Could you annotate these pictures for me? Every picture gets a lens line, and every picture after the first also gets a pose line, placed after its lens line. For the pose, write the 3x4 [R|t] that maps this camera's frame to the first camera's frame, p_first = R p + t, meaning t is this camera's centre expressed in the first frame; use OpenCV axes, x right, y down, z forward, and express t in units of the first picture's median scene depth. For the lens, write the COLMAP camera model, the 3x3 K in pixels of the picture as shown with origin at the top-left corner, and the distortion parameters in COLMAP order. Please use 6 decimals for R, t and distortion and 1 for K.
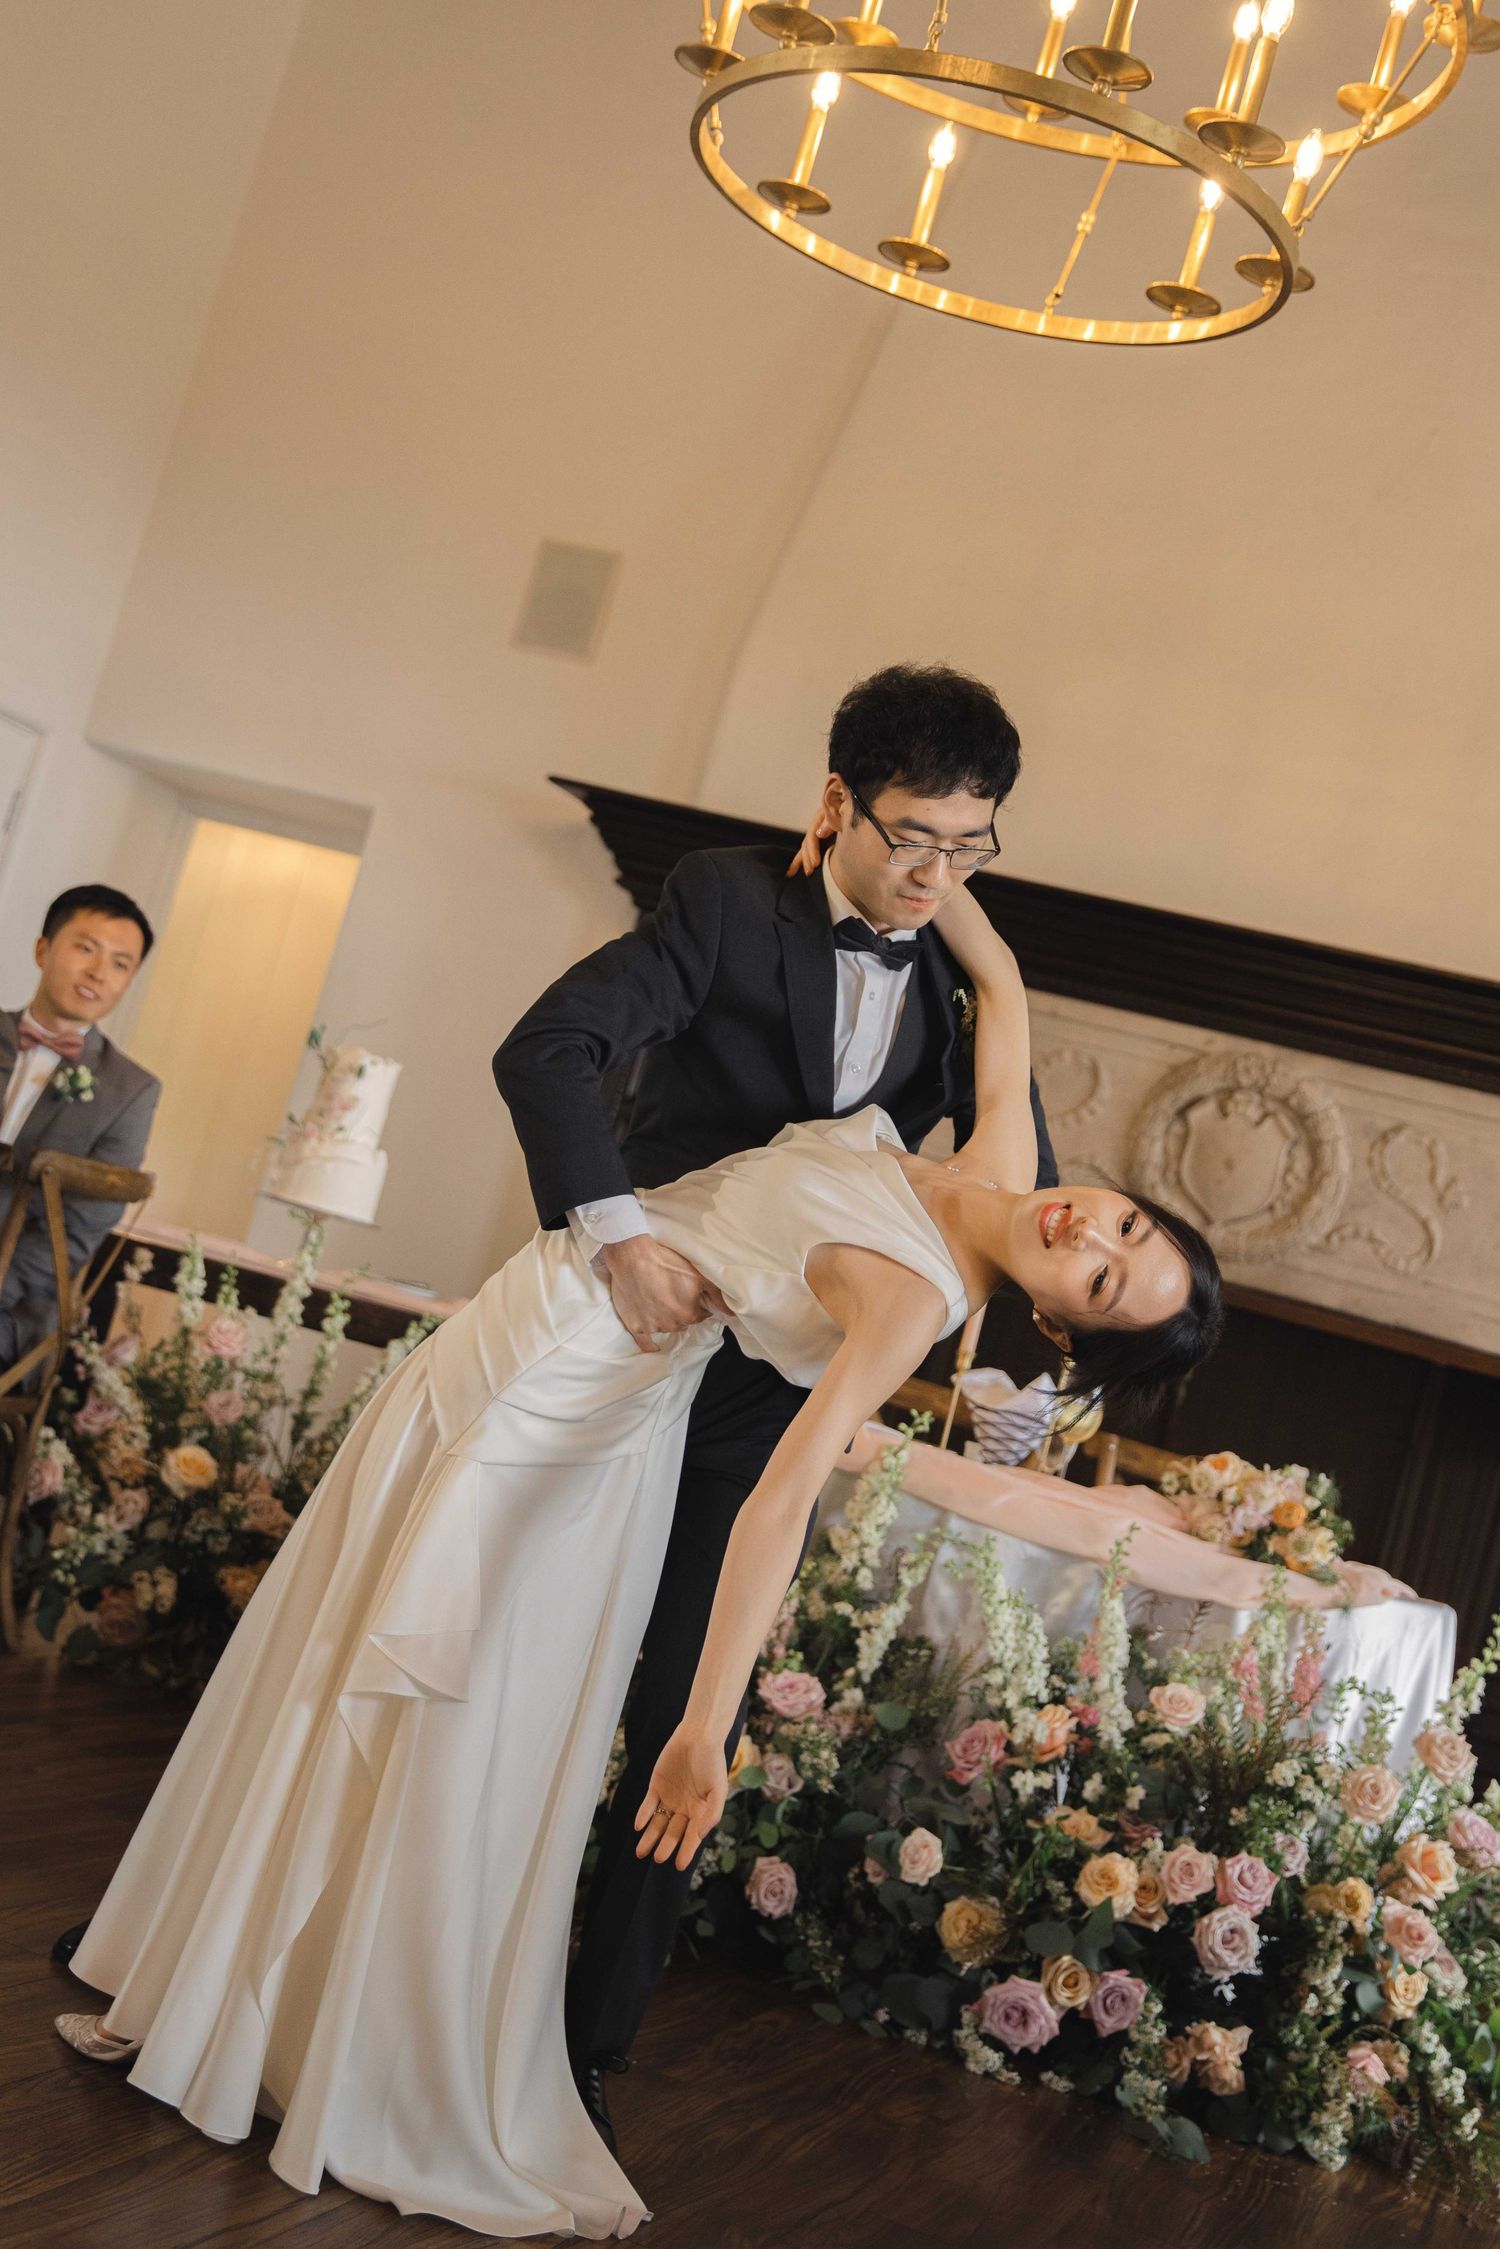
lens RADIAL K [[2950.8, 0, 756.4], [0, 2950.8, 965.3], [0, 0, 1]] dist [0.010768, 0.078998]
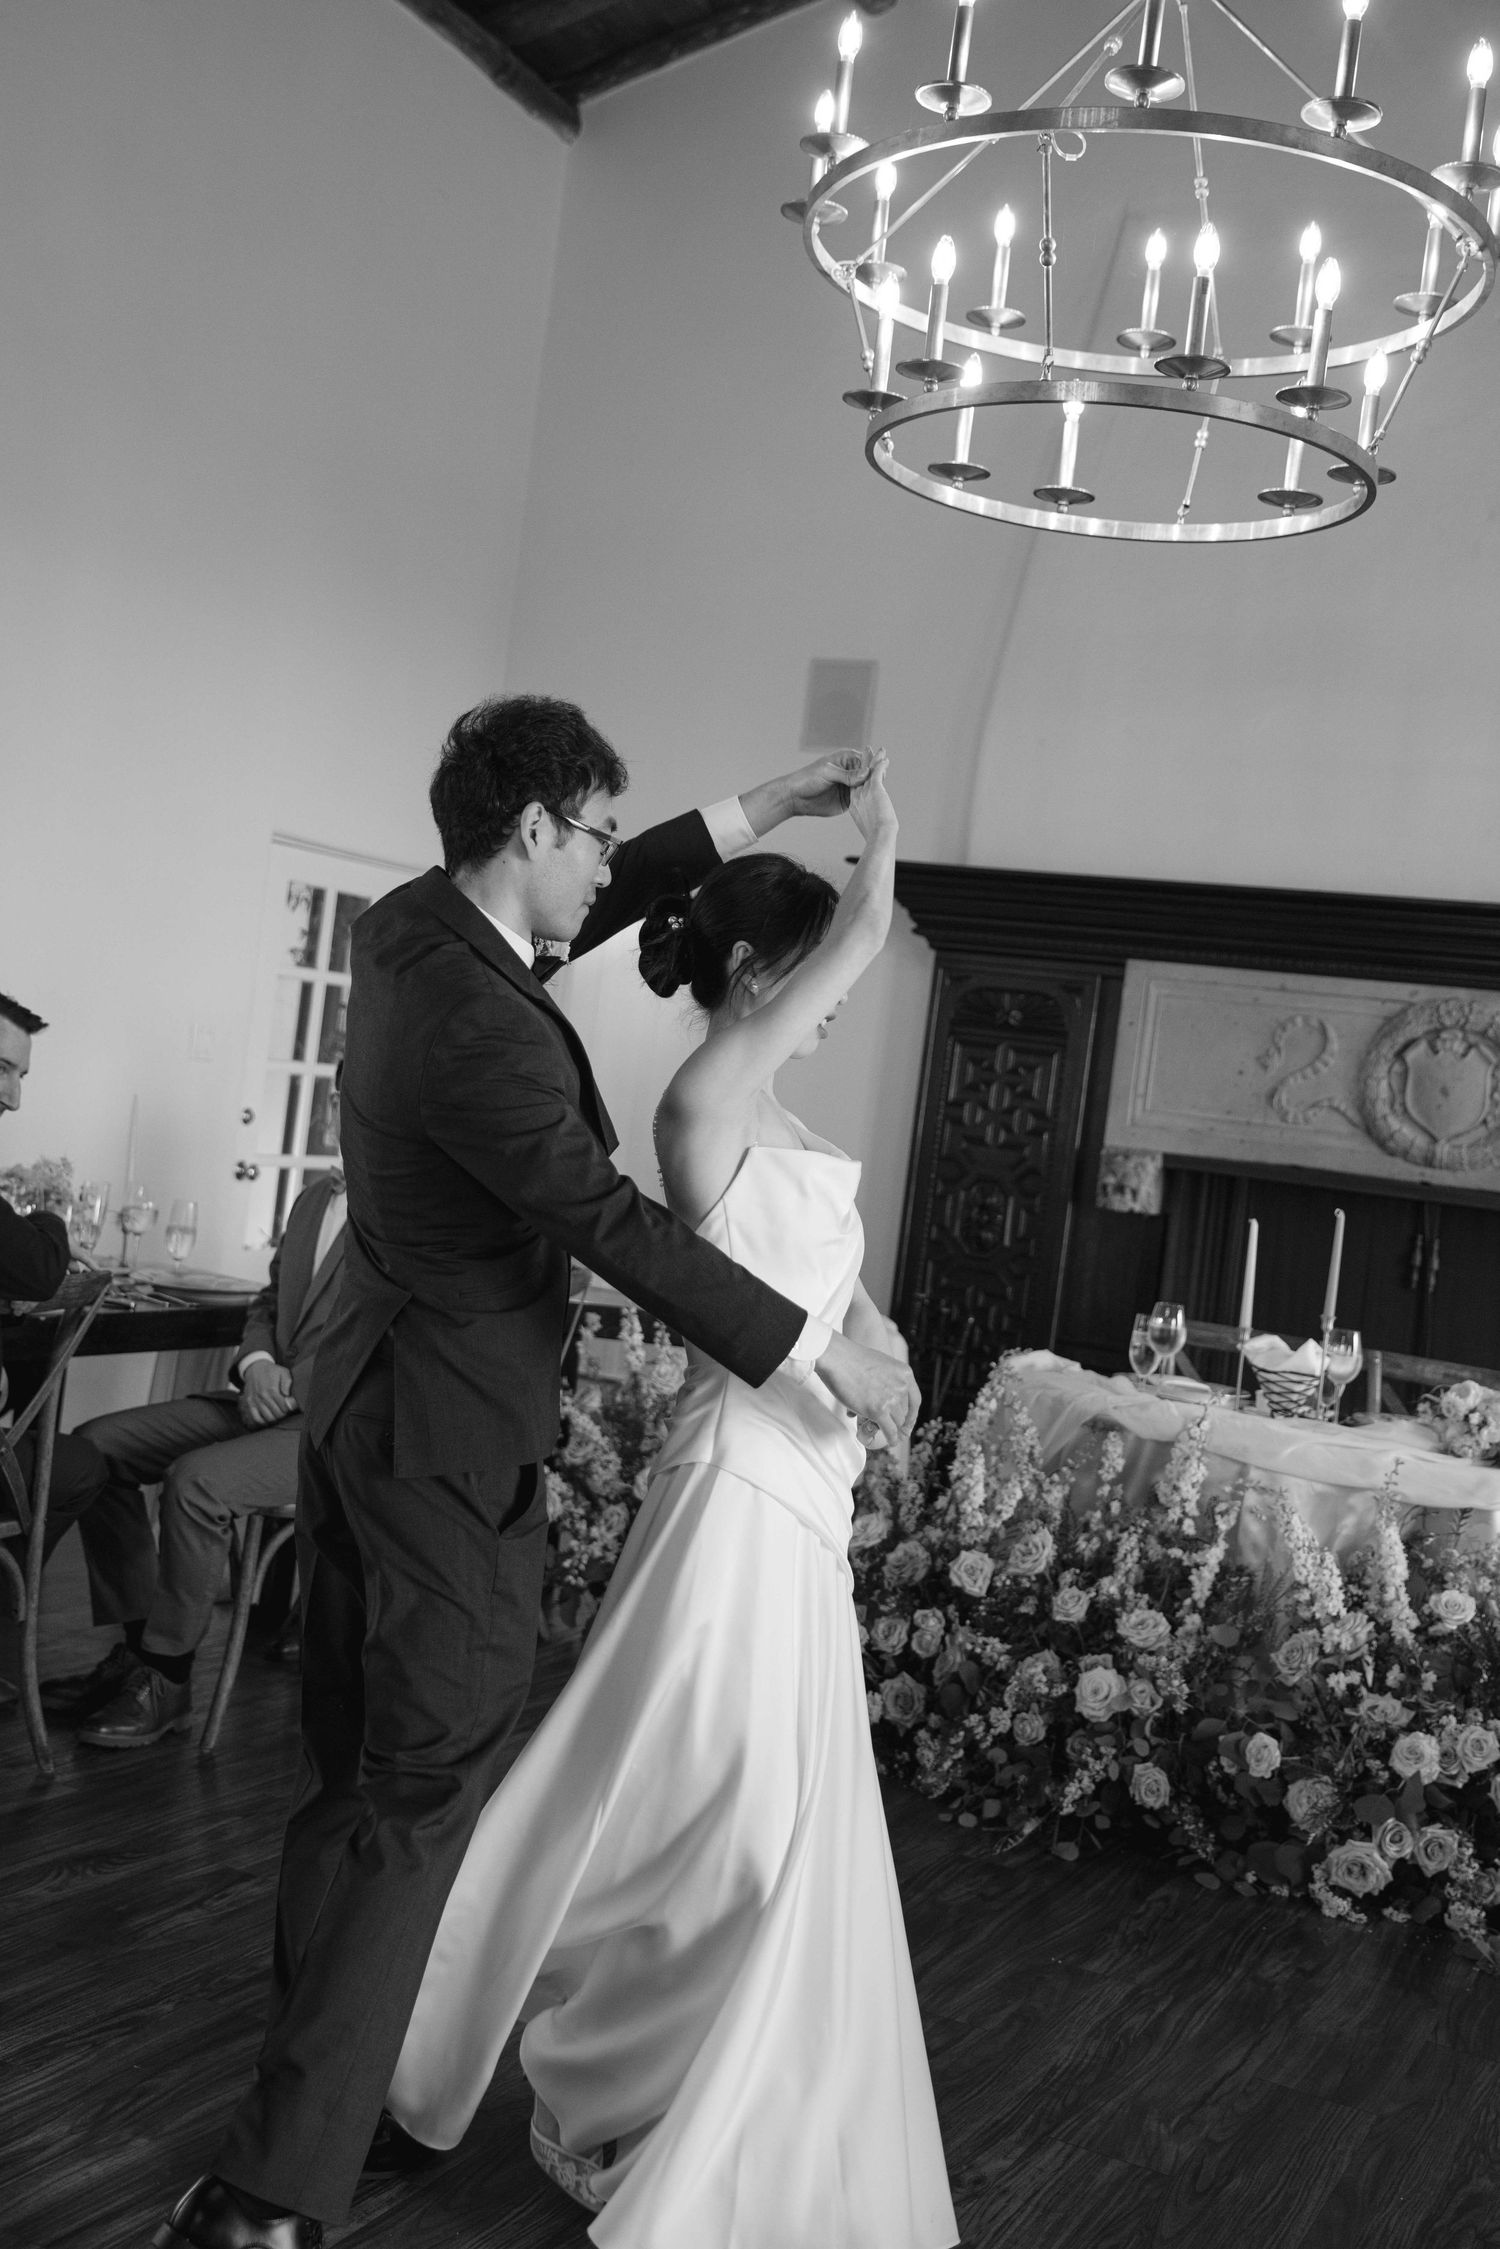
lens RADIAL K [[2384.1, 0, 758.7], [0, 2384.1, 1055.8], [0, 0, 1]] dist [-0.038603, 0.128178]
pose [[0.979421, -0.152630, -0.132055, 0.021774], [0.162065, 0.984711, 0.063862, -0.085266], [0.120289, -0.083949, 0.989183, -0.010189]]
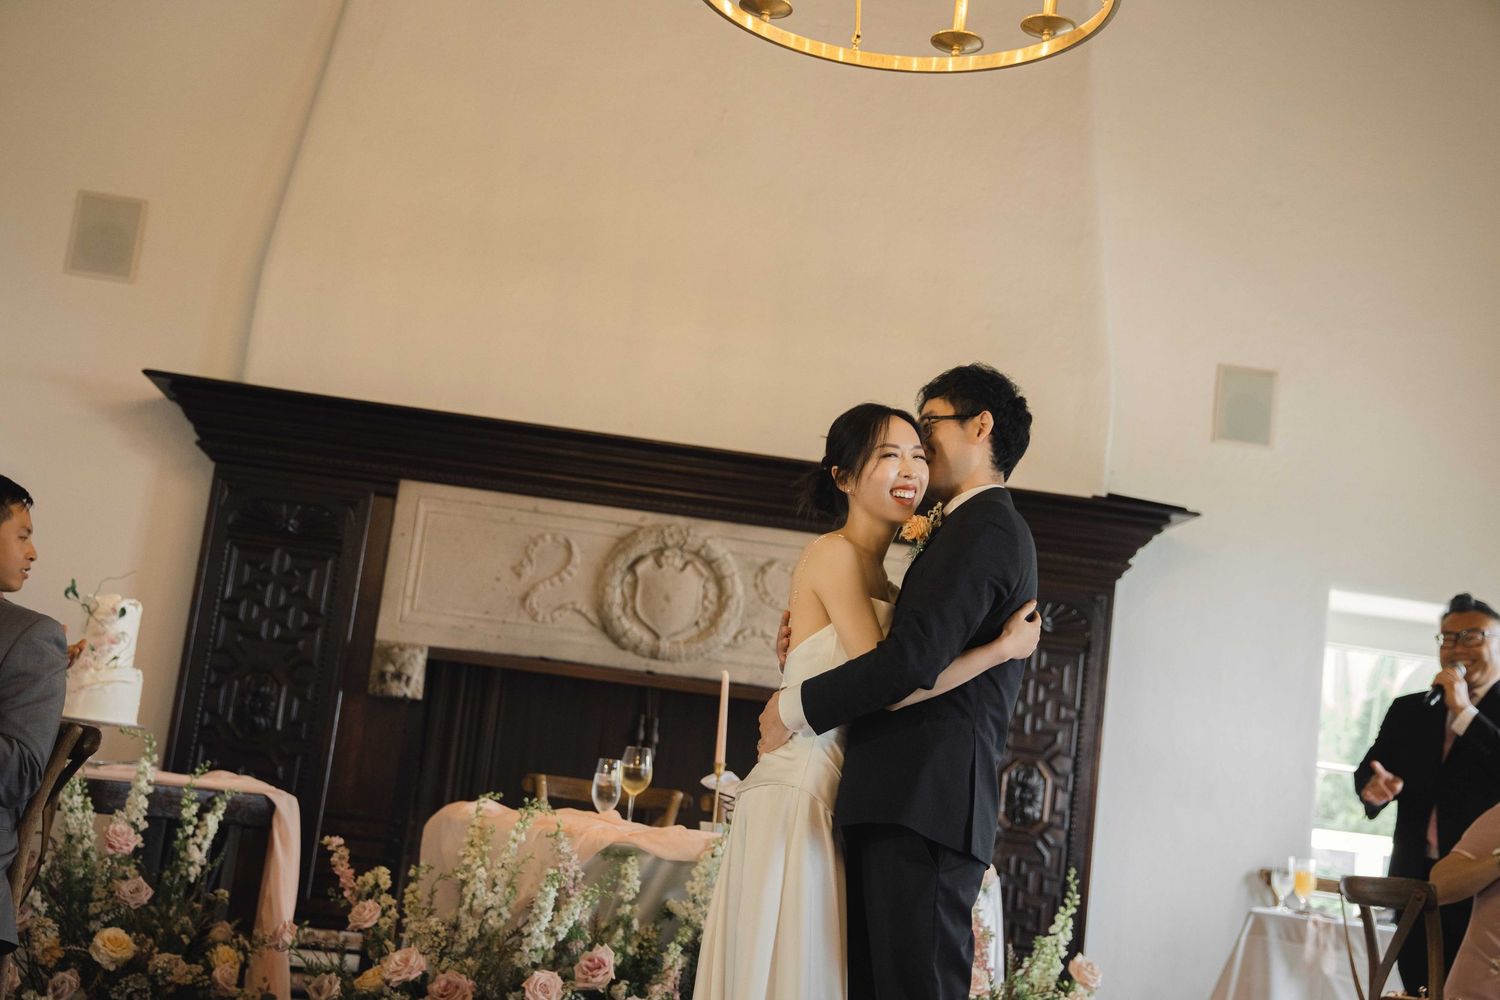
lens RADIAL K [[1861.4, 0, 750.0], [0, 1861.4, 500.0], [0, 0, 1]] dist [0.032685, 0.018198]
pose [[0.896406, -0.096230, 0.432661, -0.321947], [0.078683, 0.995192, 0.058326, -0.053885], [-0.436194, -0.018241, 0.899668, 0.183176]]
